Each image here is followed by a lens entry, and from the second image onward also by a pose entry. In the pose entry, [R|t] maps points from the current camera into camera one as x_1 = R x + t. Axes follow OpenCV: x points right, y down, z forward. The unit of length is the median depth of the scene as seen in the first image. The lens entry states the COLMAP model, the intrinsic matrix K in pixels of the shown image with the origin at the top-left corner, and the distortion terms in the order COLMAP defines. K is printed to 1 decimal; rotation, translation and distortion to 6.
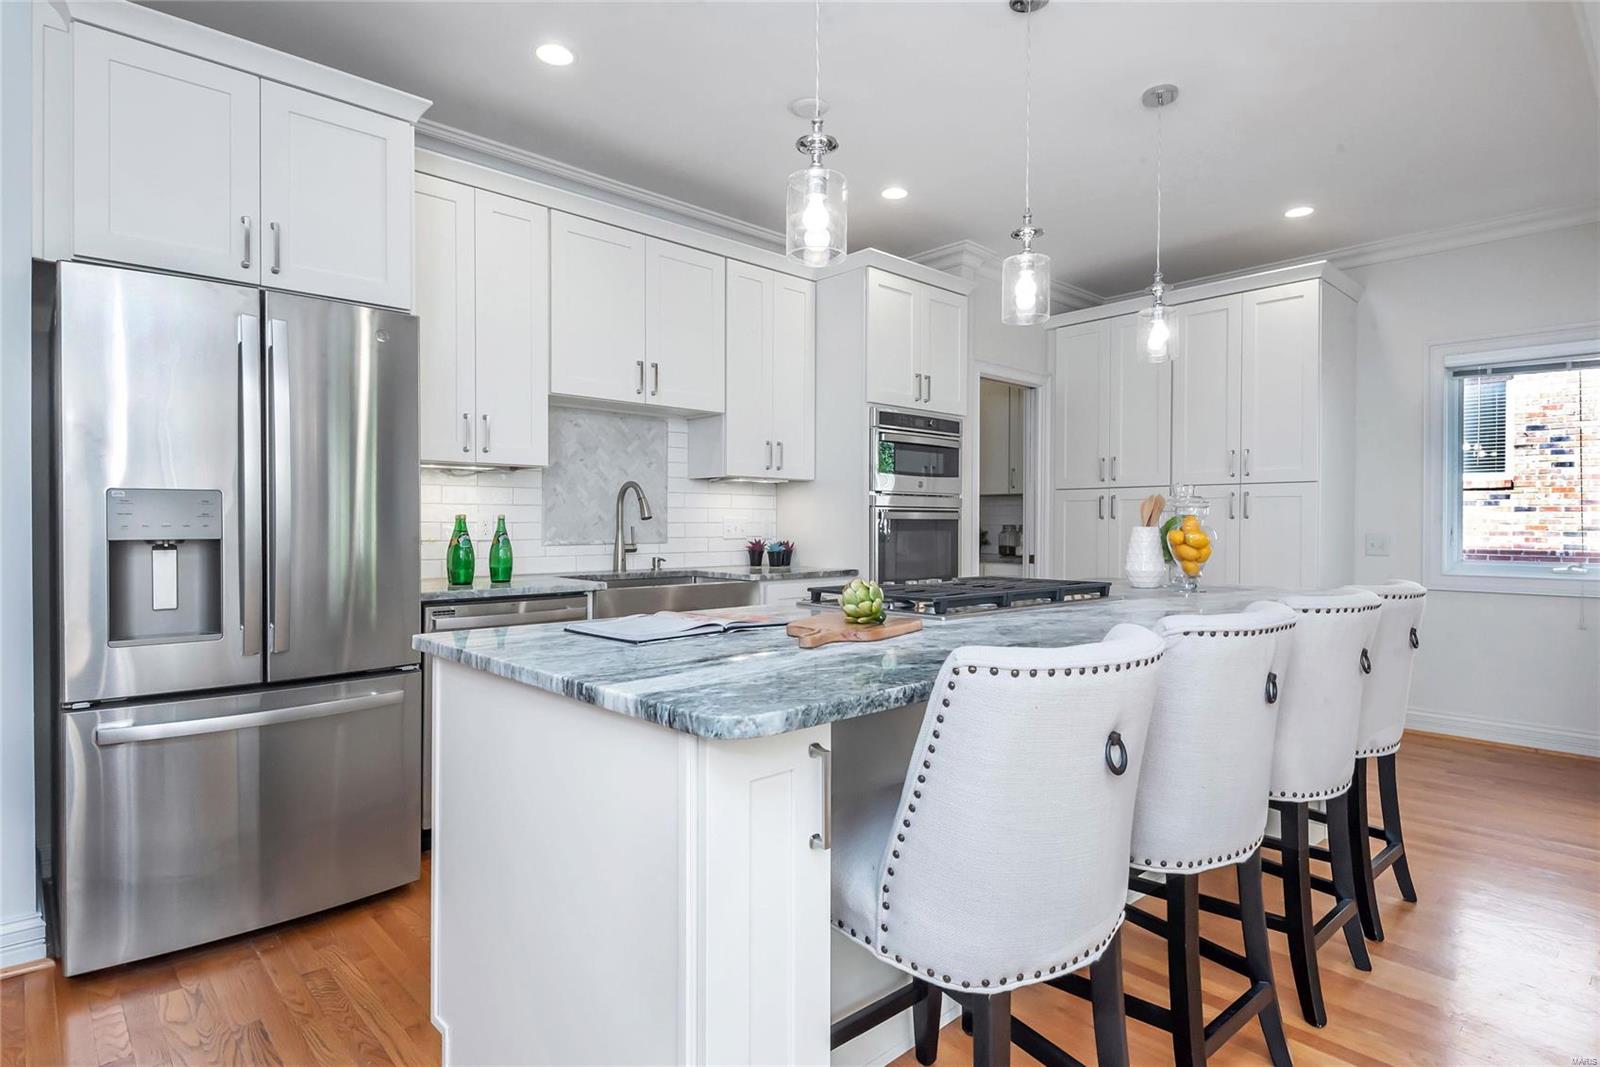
lens RADIAL K [[843.6, 0, 795.2], [0, 843.6, 537.5], [0, 0, 1]] dist [-0.024527, -0.001023]
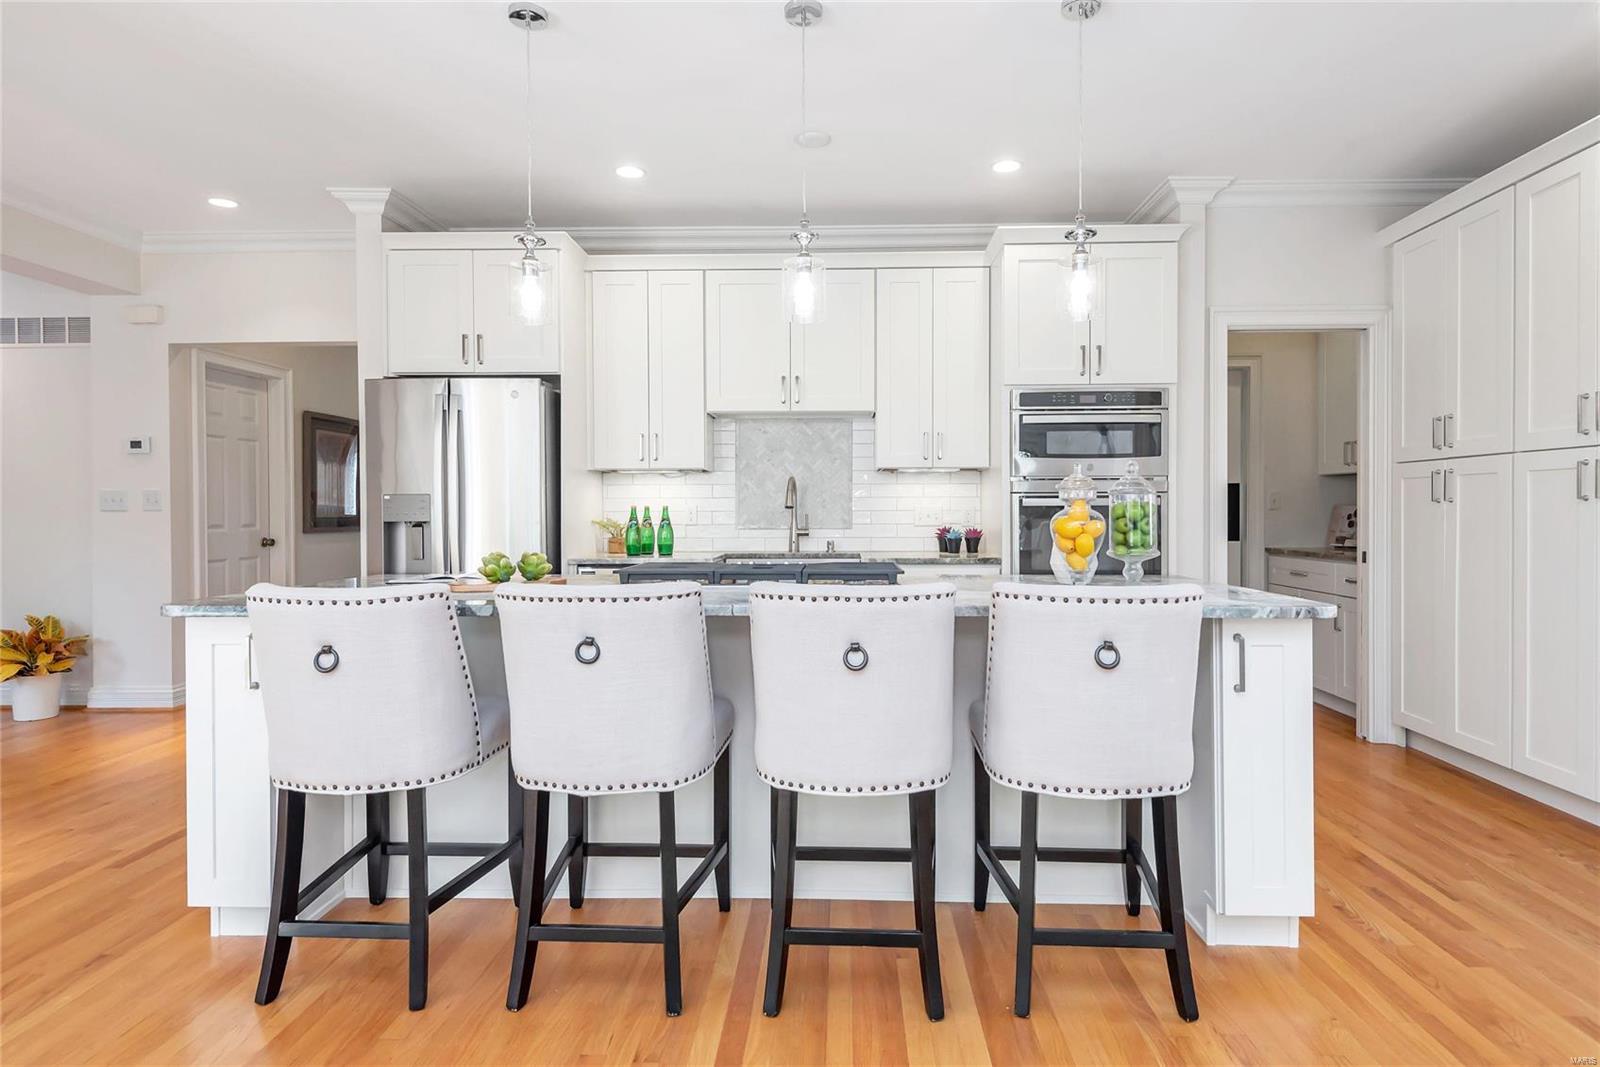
lens RADIAL K [[843.6, 0, 793.3], [0, 843.6, 519.3], [0, 0, 1]] dist [-0.024527, -0.001023]
pose [[0.703735, 0.004996, -0.710445, 0.599361], [-0.006042, 0.999981, 0.001048, -0.006832], [0.710437, 0.003555, 0.703752, 0.149192]]
